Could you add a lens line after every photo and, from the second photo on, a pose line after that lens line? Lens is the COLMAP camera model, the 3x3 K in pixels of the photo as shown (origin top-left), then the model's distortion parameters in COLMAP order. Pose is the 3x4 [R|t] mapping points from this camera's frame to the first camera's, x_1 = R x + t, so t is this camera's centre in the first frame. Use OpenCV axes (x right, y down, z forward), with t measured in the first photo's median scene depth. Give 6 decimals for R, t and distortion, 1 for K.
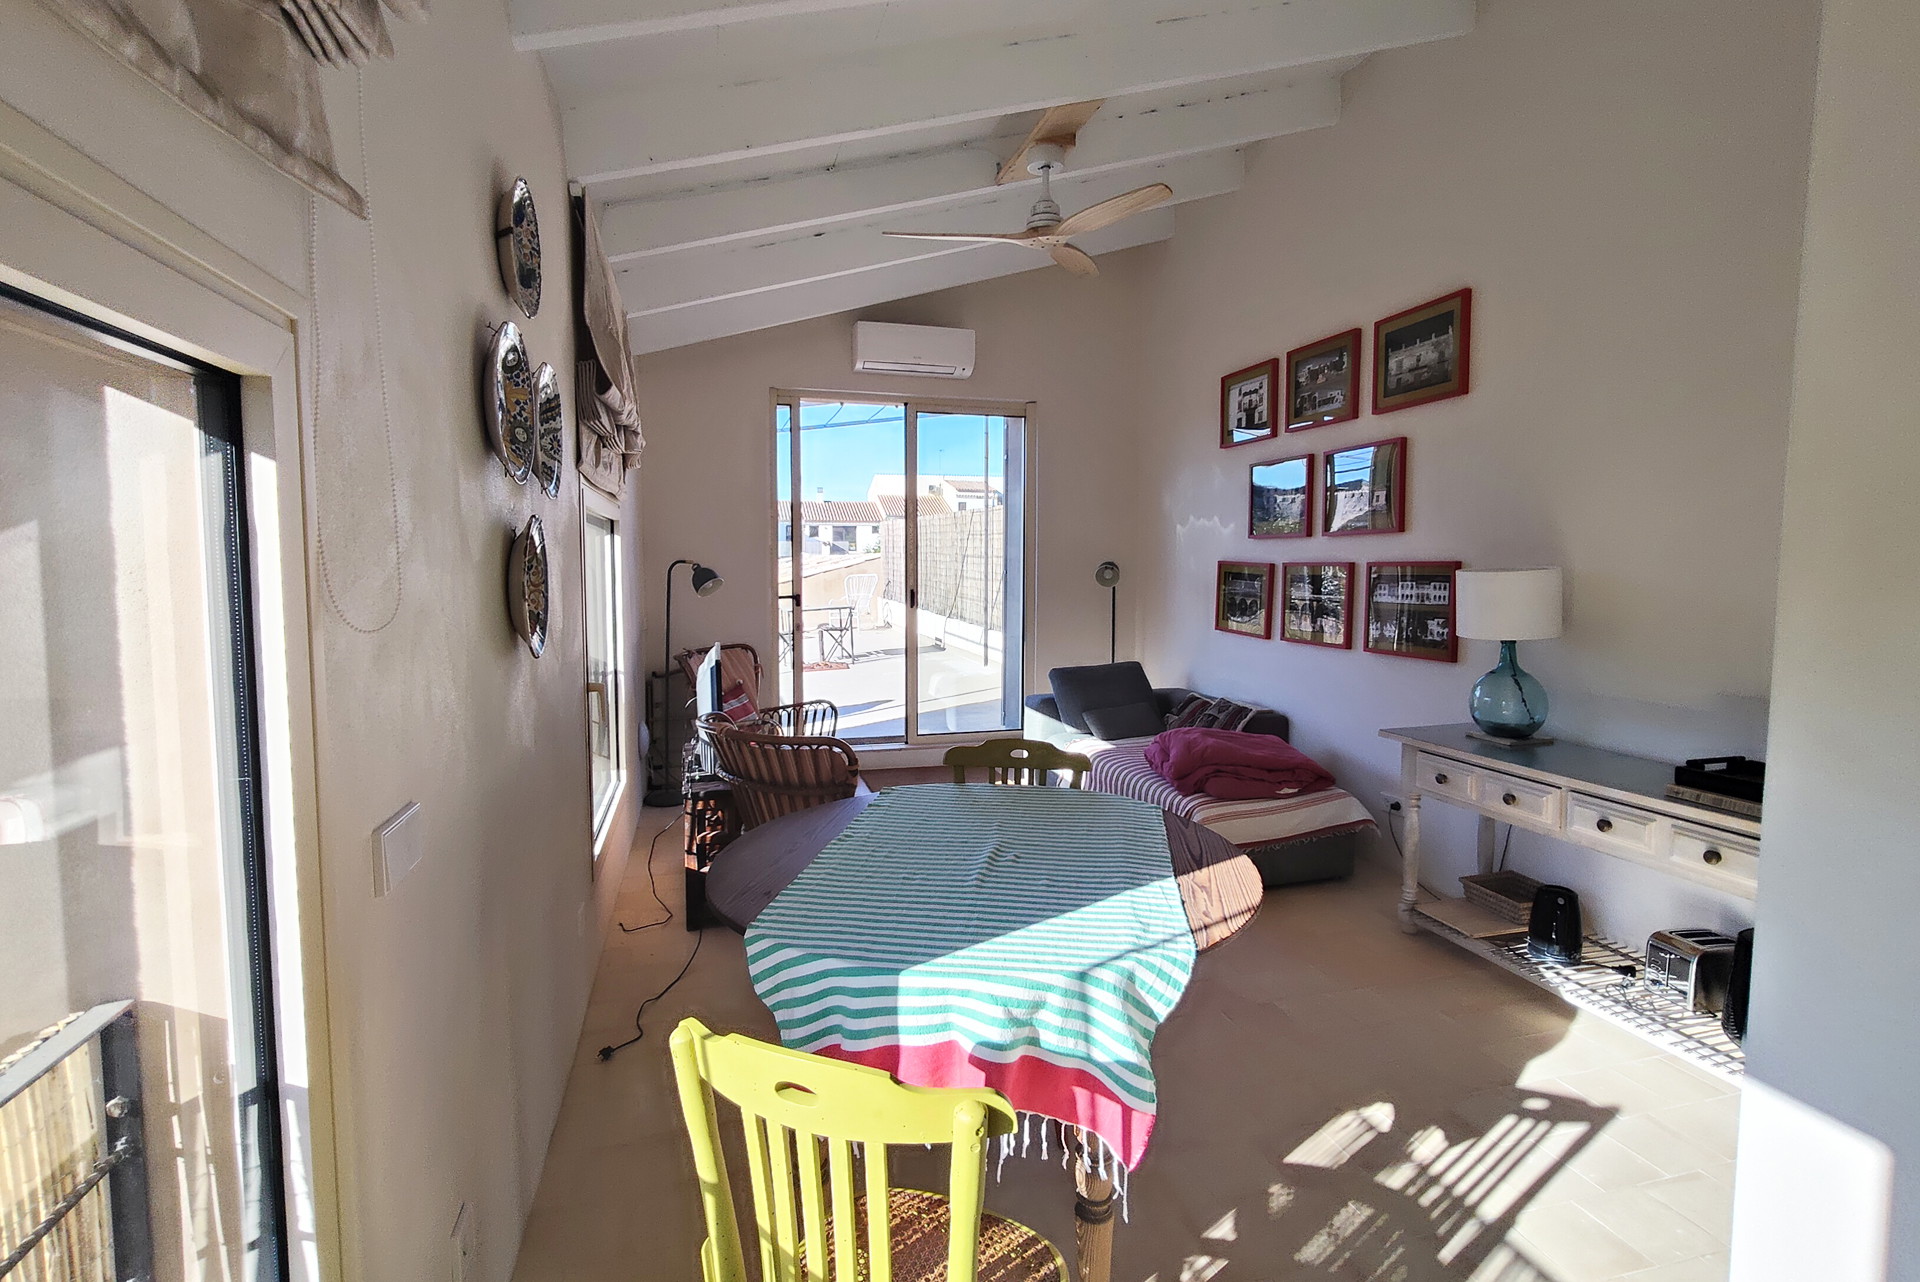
lens RADIAL K [[884.1, 0, 966.1], [0, 884.1, 627.7], [0, 0, 1]] dist [0.000027, -0.000383]
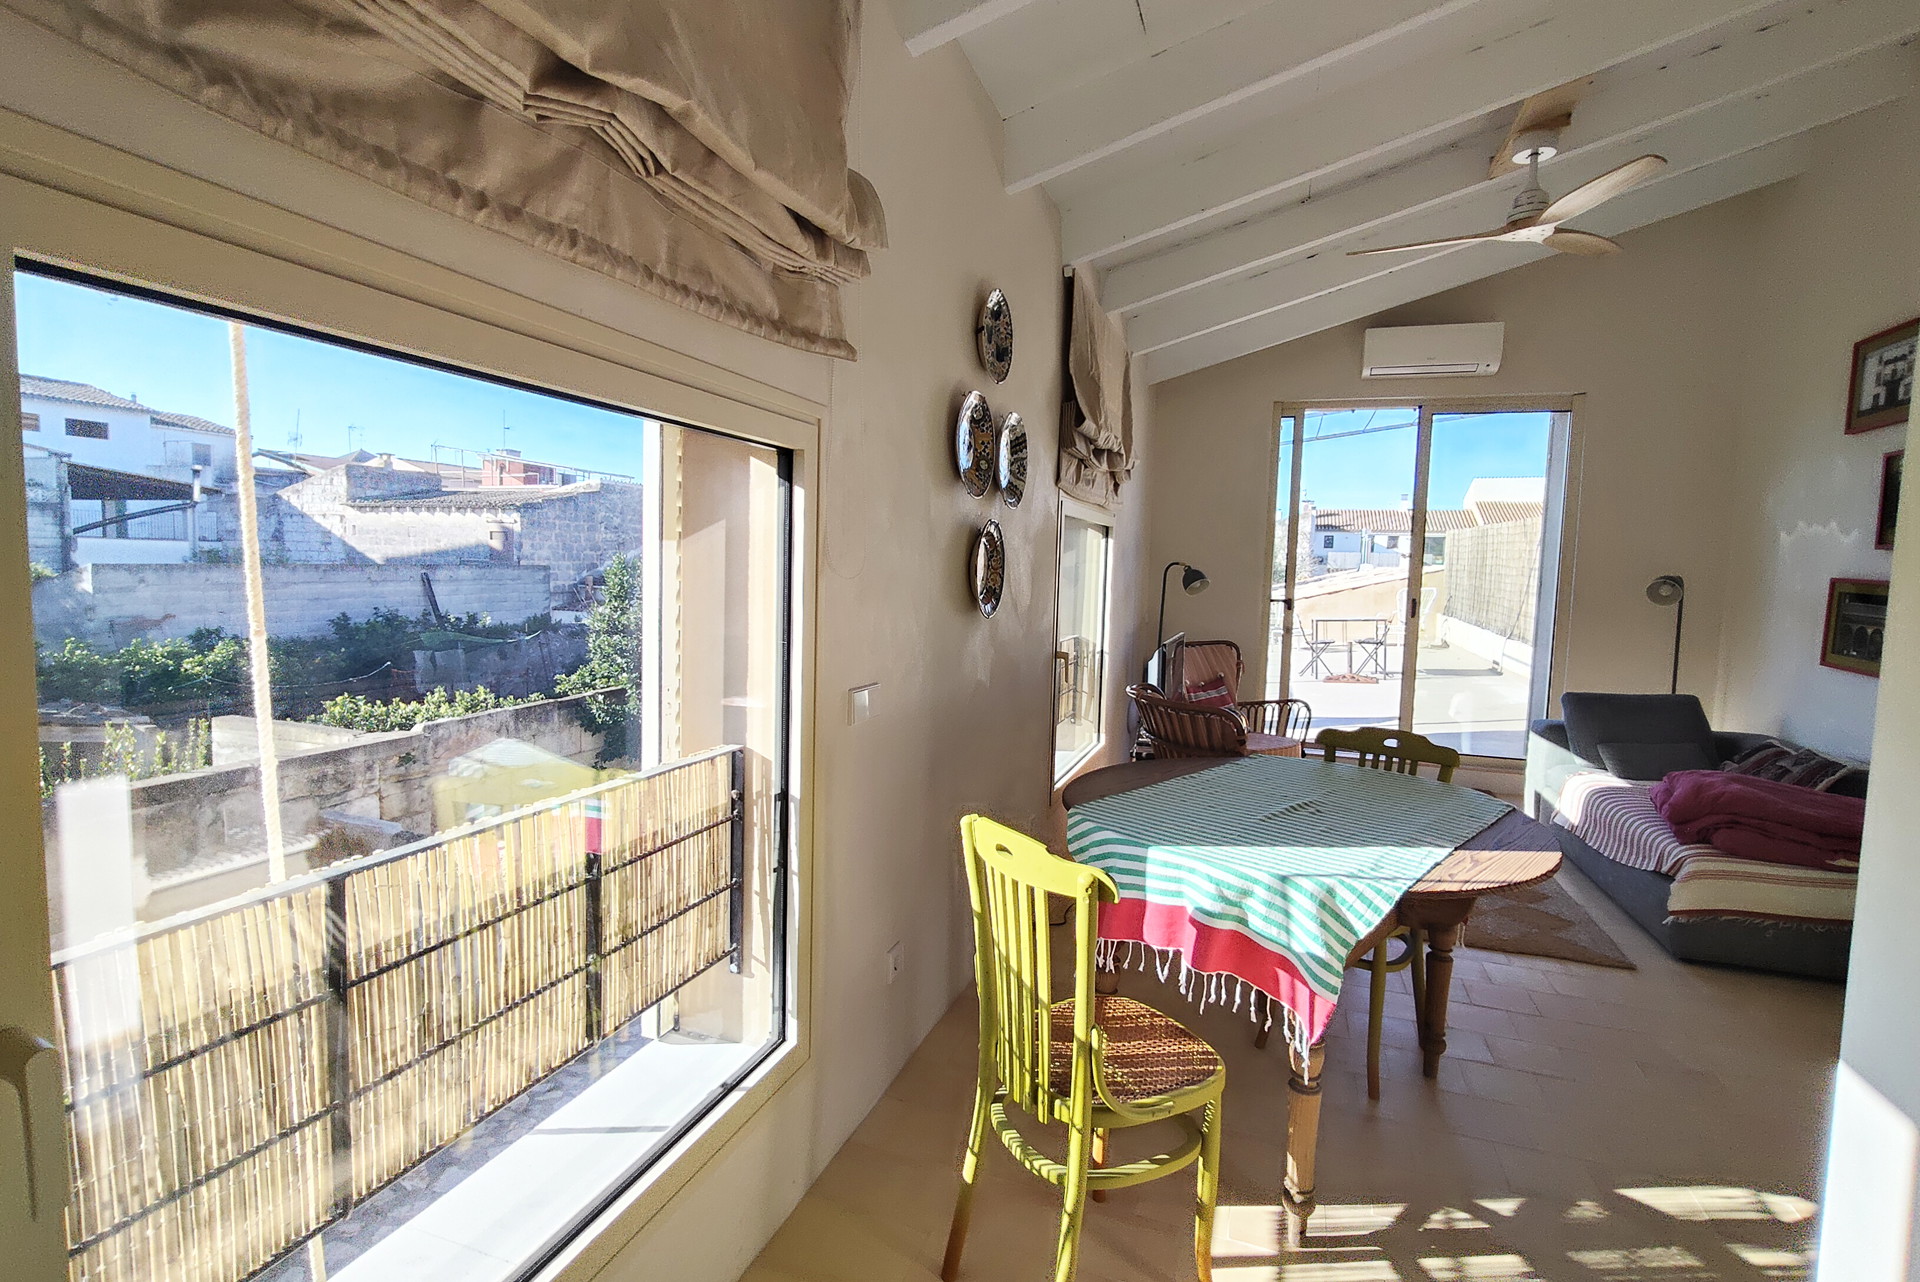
lens RADIAL K [[900.9, 0, 1001.7], [0, 900.9, 635.2], [0, 0, 1]] dist [0.000061, 0.000145]
pose [[0.833693, 0.063815, -0.548529, 0.373866], [-0.066933, 0.997654, 0.014336, 0.043349], [0.548157, 0.024763, 0.836009, -0.238616]]
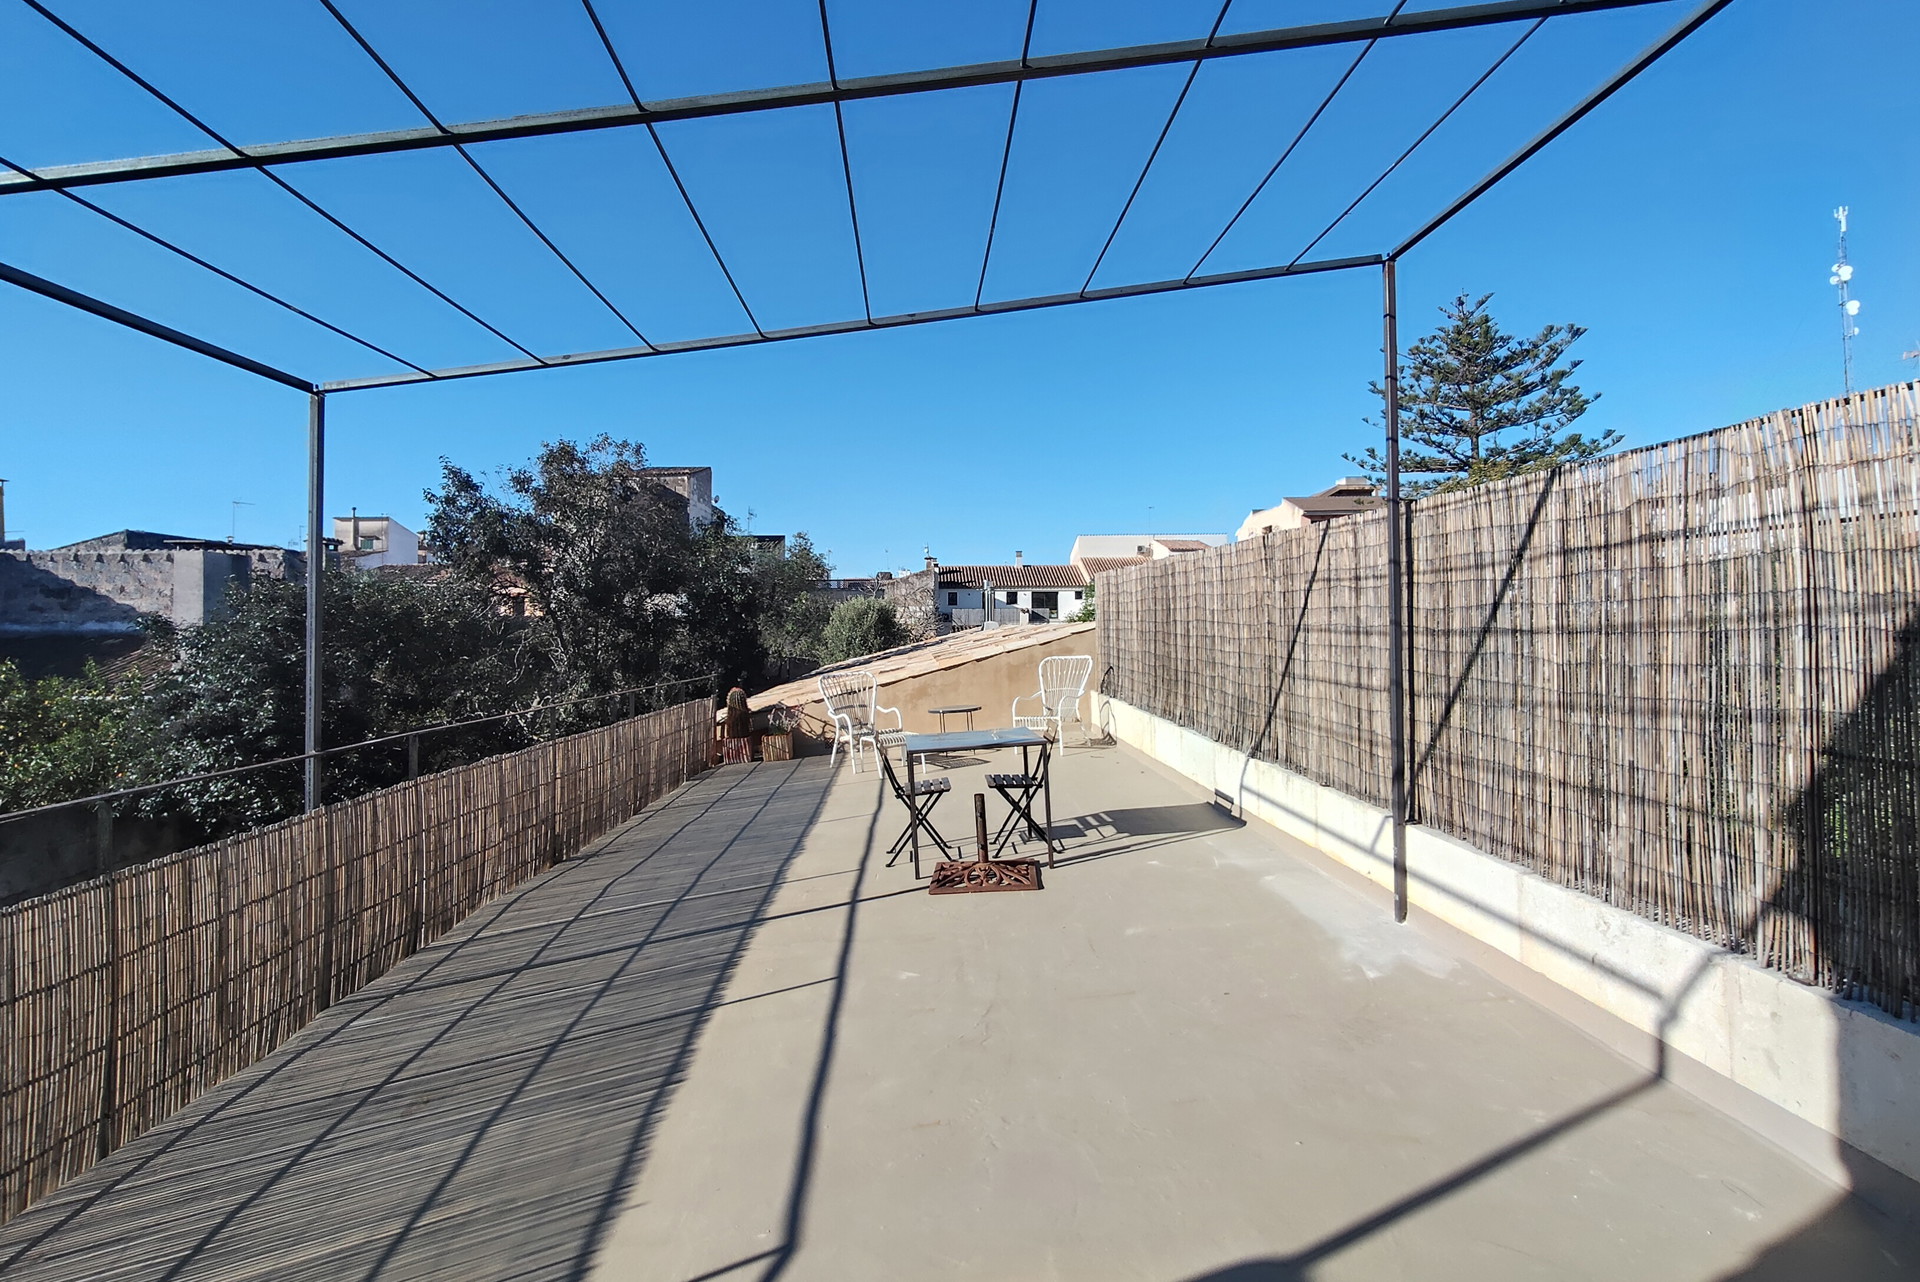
lens RADIAL K [[884.1, 0, 966.1], [0, 884.1, 627.7], [0, 0, 1]] dist [0.000027, -0.000383]
pose [[0.974439, -0.007607, -0.224525, -0.437355], [-0.009563, 0.997116, -0.075284, -0.308780], [0.224450, 0.075506, 0.971556, 3.514270]]
